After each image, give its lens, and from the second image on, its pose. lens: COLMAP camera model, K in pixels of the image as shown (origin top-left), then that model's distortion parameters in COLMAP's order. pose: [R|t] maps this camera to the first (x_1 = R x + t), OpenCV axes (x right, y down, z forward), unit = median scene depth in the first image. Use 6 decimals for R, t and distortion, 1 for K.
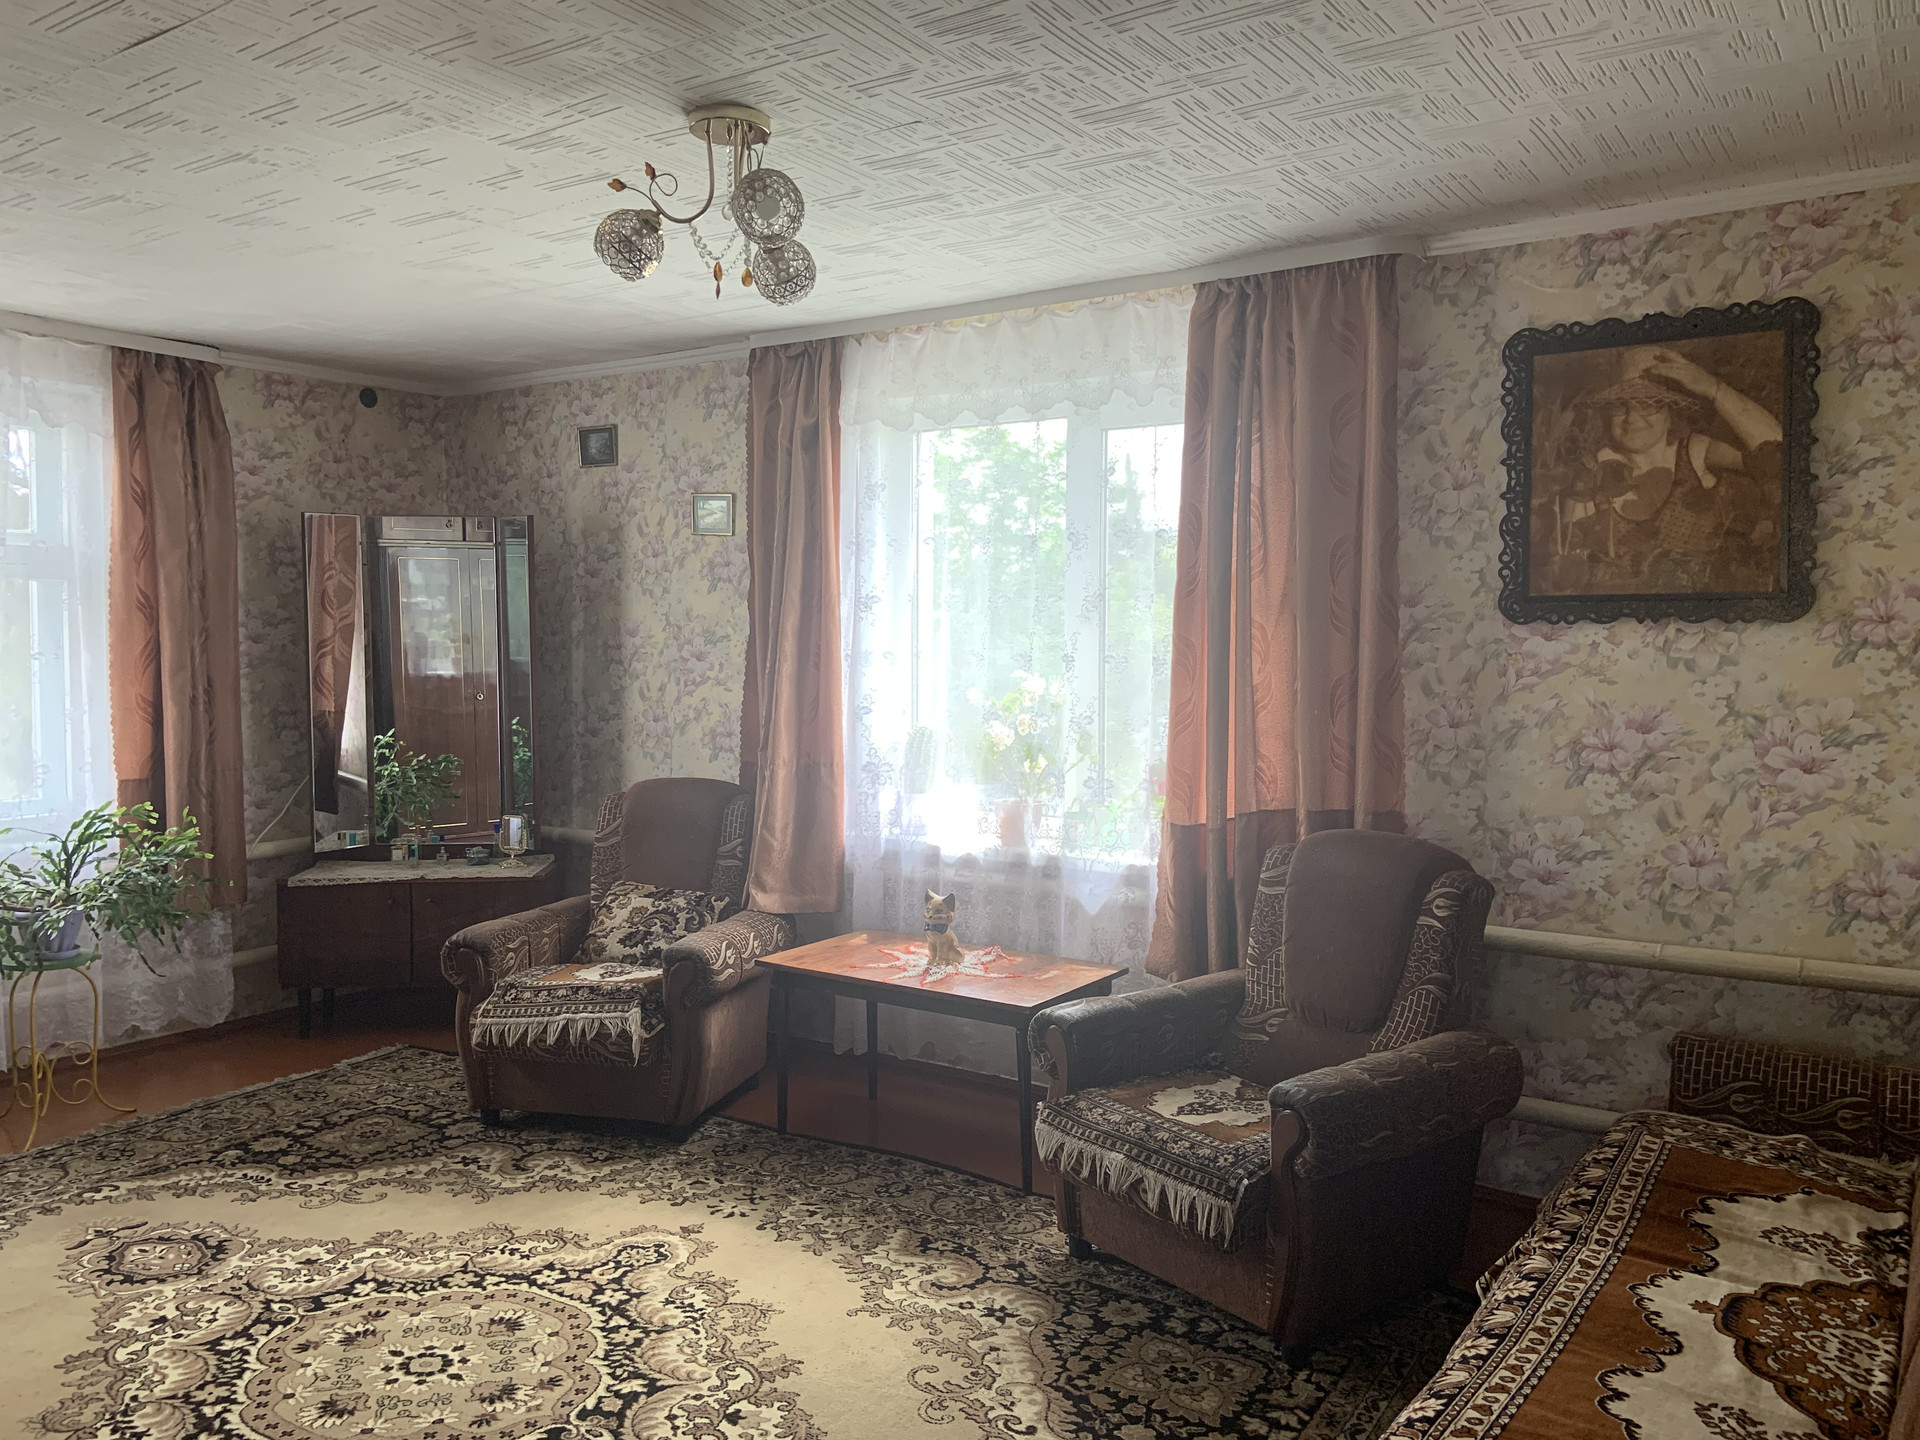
lens RADIAL K [[1446.4, 0, 971.2], [0, 1446.4, 704.9], [0, 0, 1]] dist [0.115807, -0.143352]
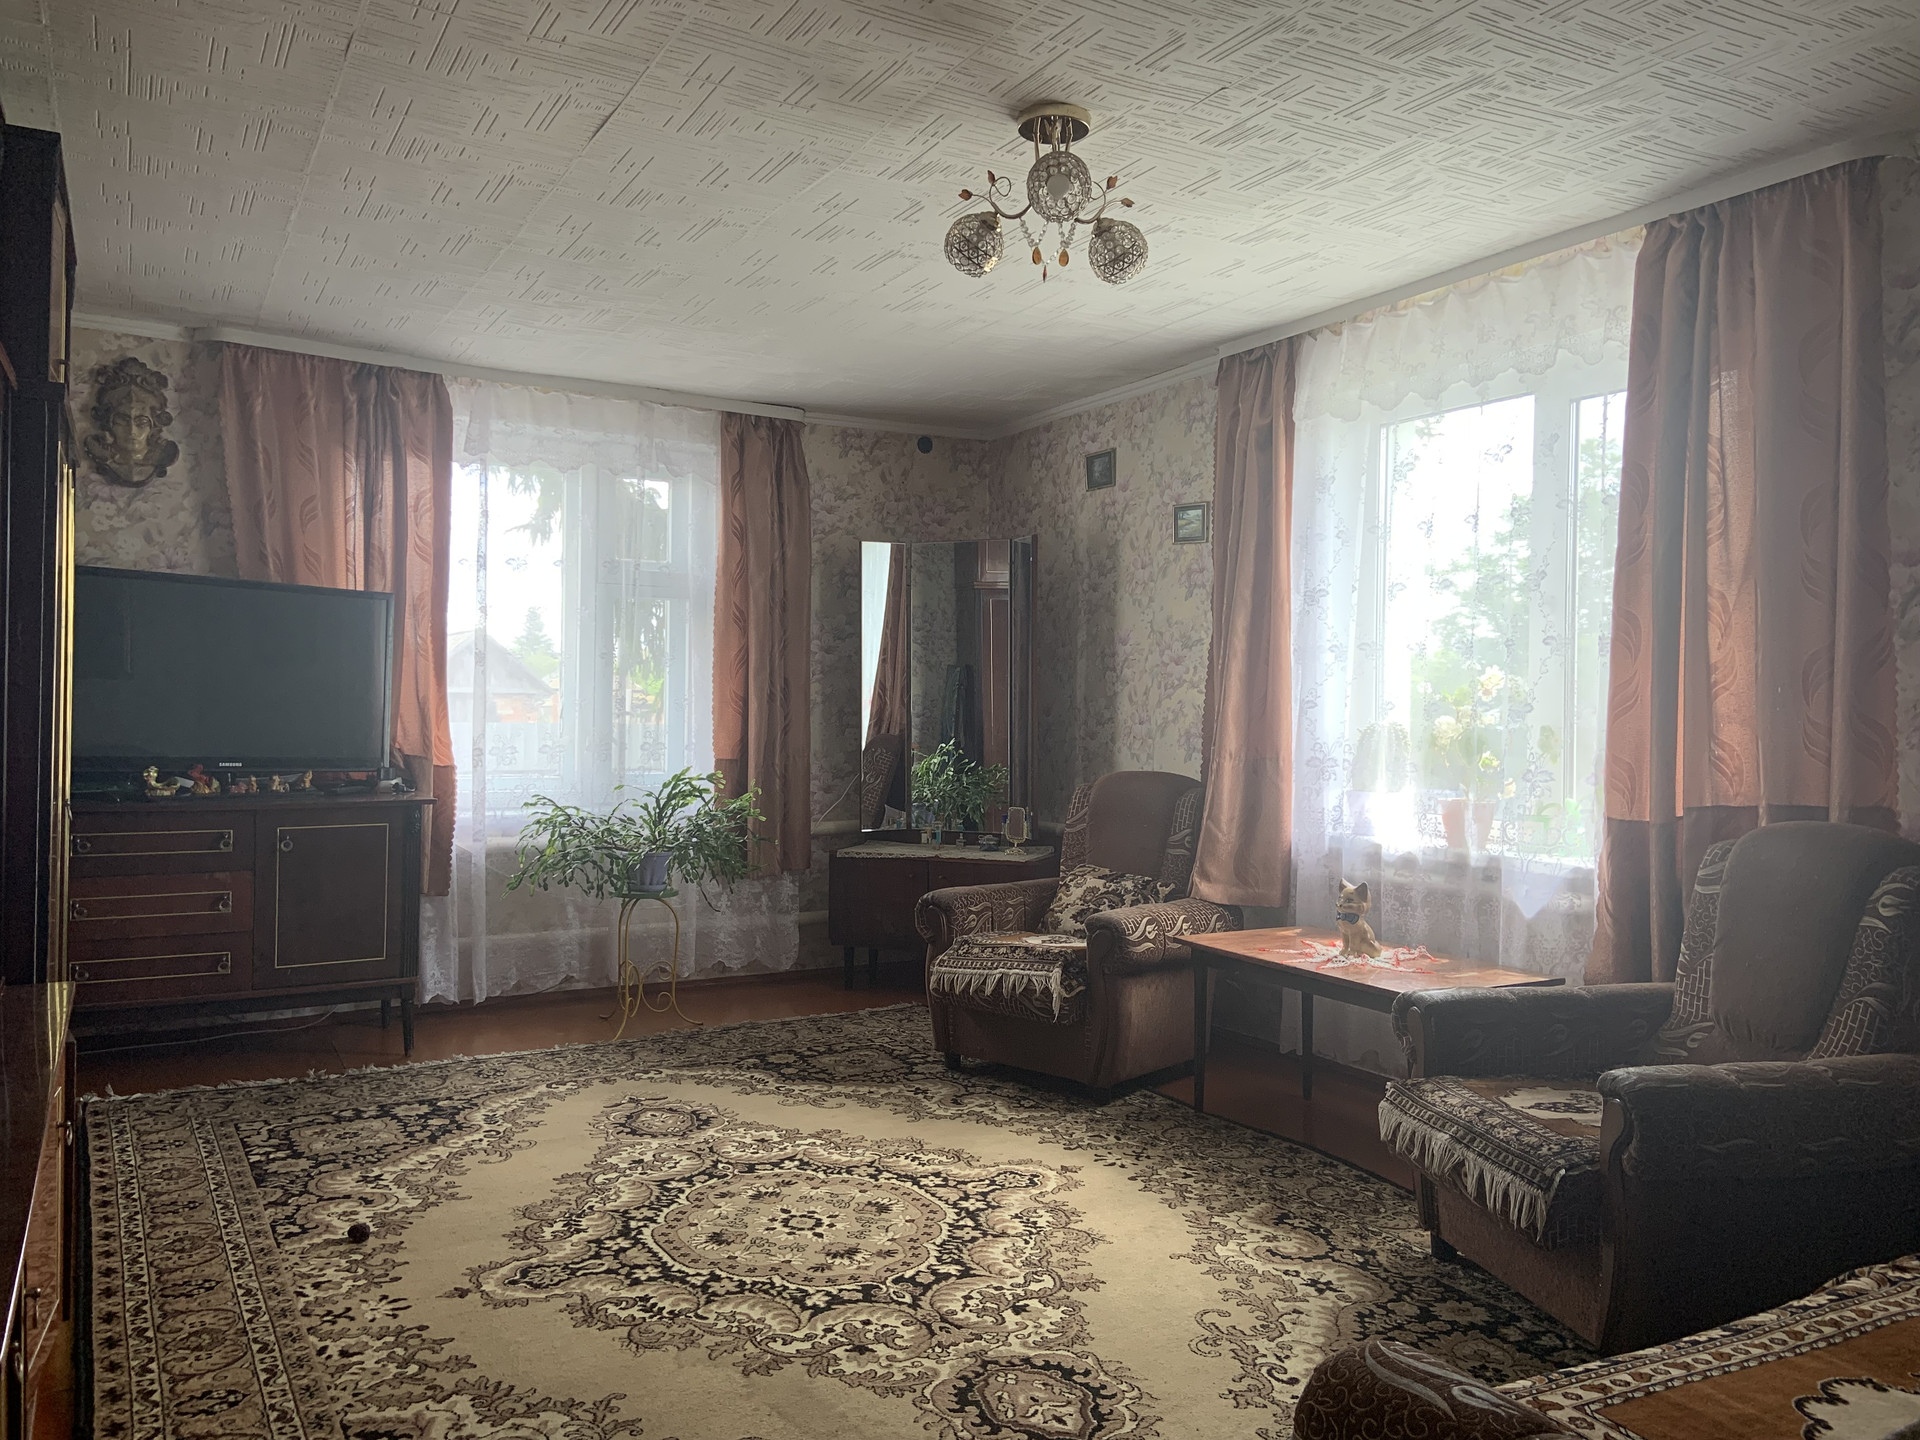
lens RADIAL K [[1446.4, 0, 967.0], [0, 1446.4, 701.8], [0, 0, 1]] dist [0.115807, -0.143352]
pose [[0.895697, 0.006716, -0.444615, 0.187134], [-0.029547, 0.998575, -0.044439, 0.062427], [0.443683, 0.052941, 0.894619, 0.005180]]
